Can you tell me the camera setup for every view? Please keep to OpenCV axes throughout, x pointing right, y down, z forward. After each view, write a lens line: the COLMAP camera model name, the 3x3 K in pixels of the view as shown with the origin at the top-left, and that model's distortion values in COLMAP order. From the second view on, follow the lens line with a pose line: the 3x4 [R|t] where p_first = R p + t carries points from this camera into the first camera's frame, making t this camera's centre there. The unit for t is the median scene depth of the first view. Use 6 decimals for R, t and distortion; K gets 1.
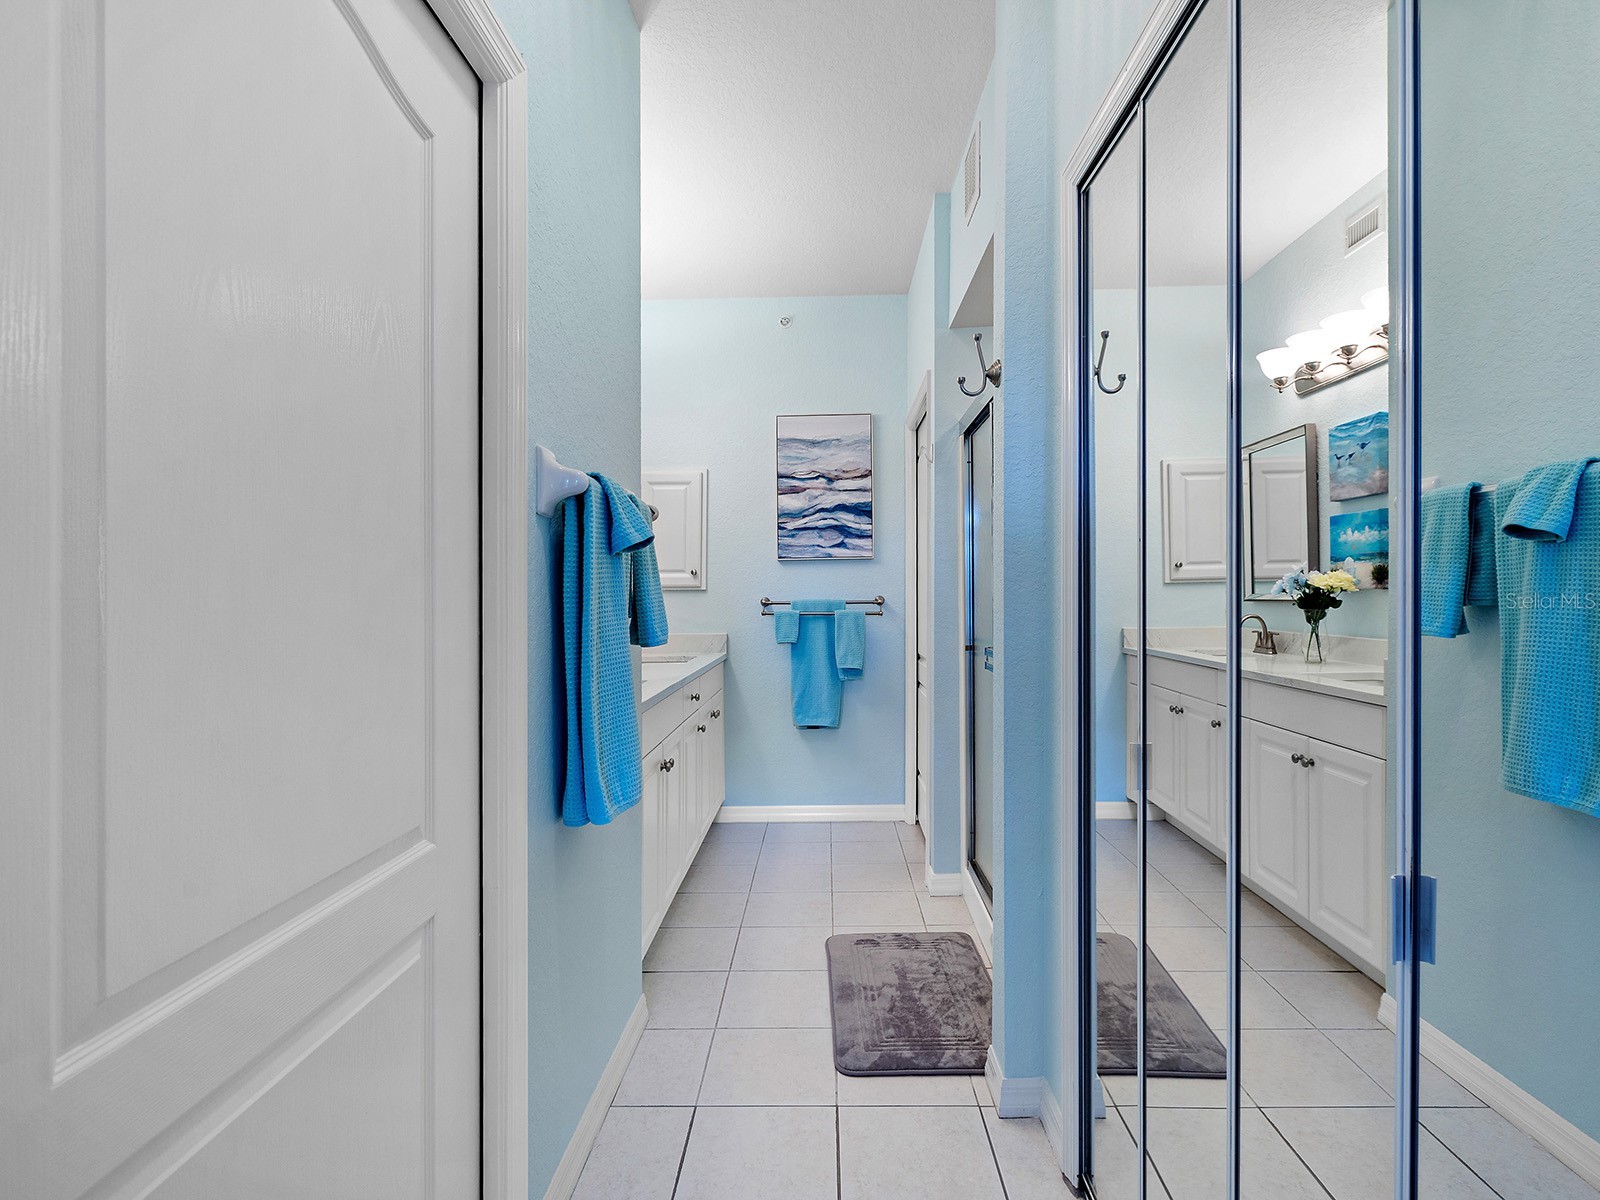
lens RADIAL K [[808.6, 0, 801.3], [0, 808.6, 580.7], [0, 0, 1]] dist [-0.000550, 0.000209]
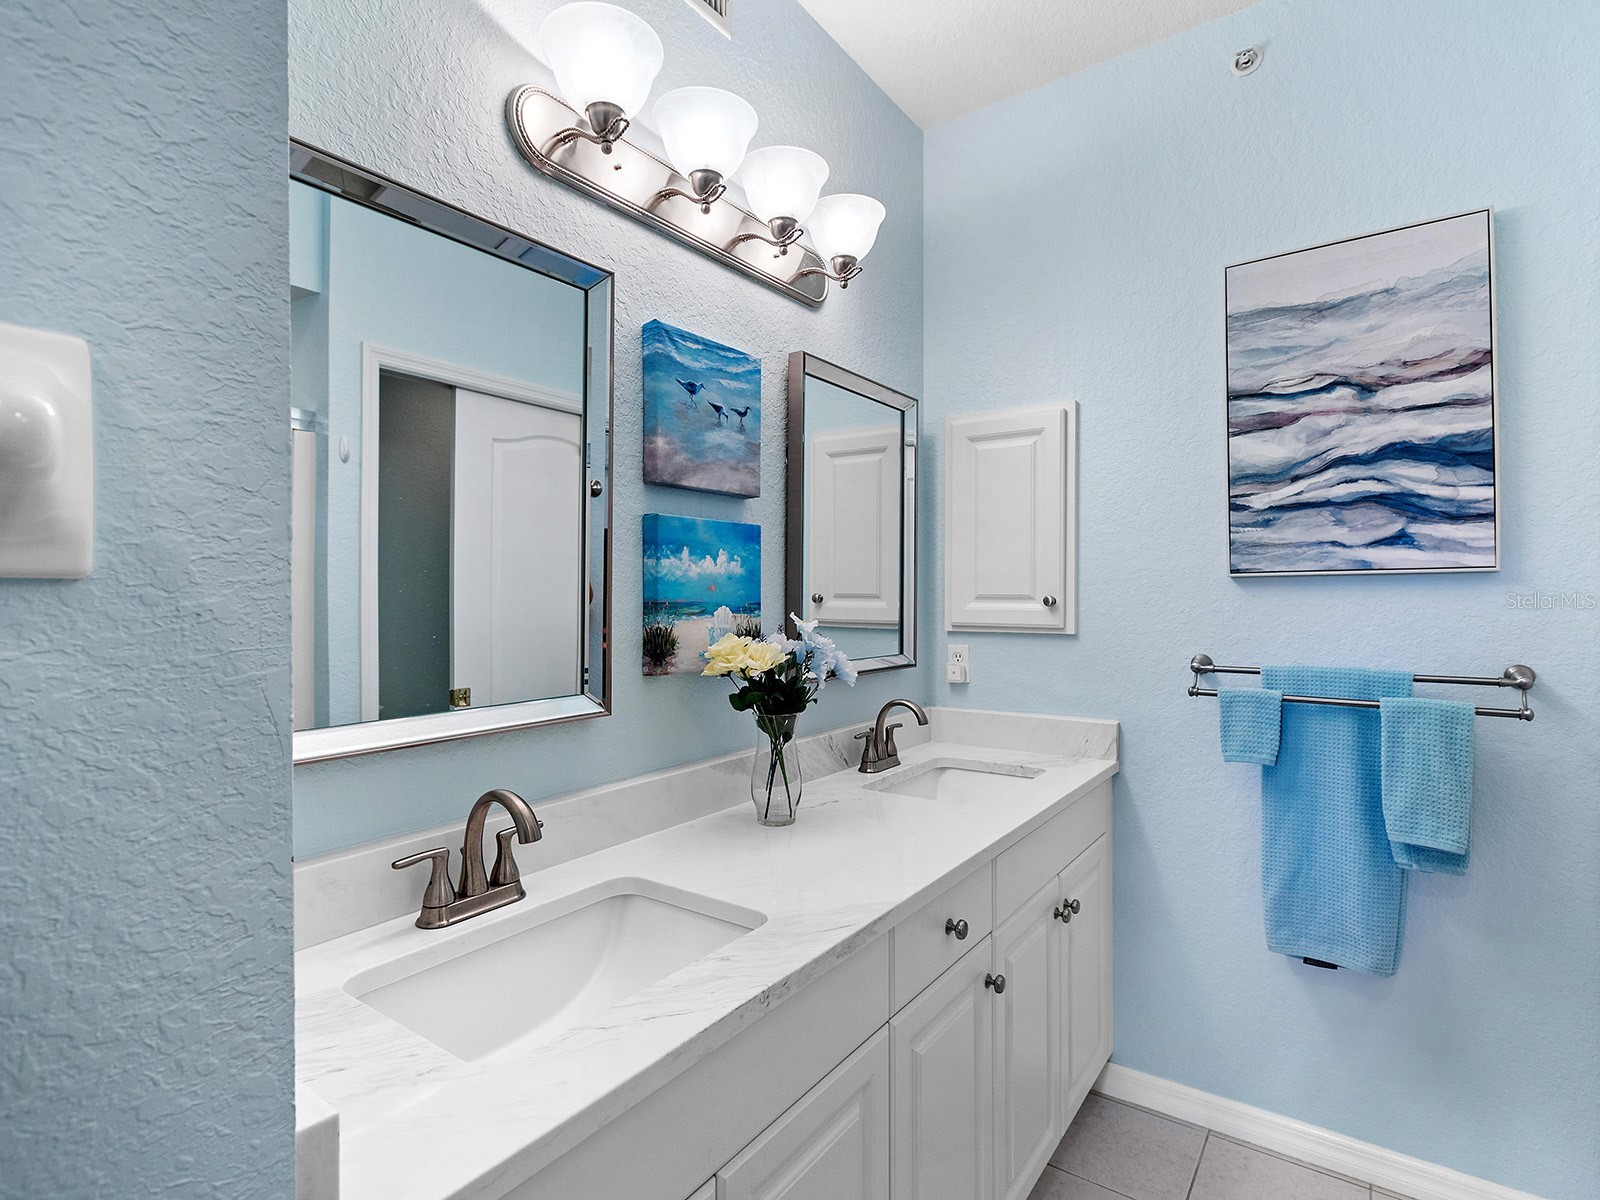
lens RADIAL K [[808.6, 0, 801.3], [0, 808.6, 580.7], [0, 0, 1]] dist [-0.000550, 0.000209]
pose [[0.831714, -0.004643, -0.555185, 0.024316], [0.005973, 0.999982, 0.000586, -0.025046], [0.555172, -0.003803, 0.831727, 0.478145]]
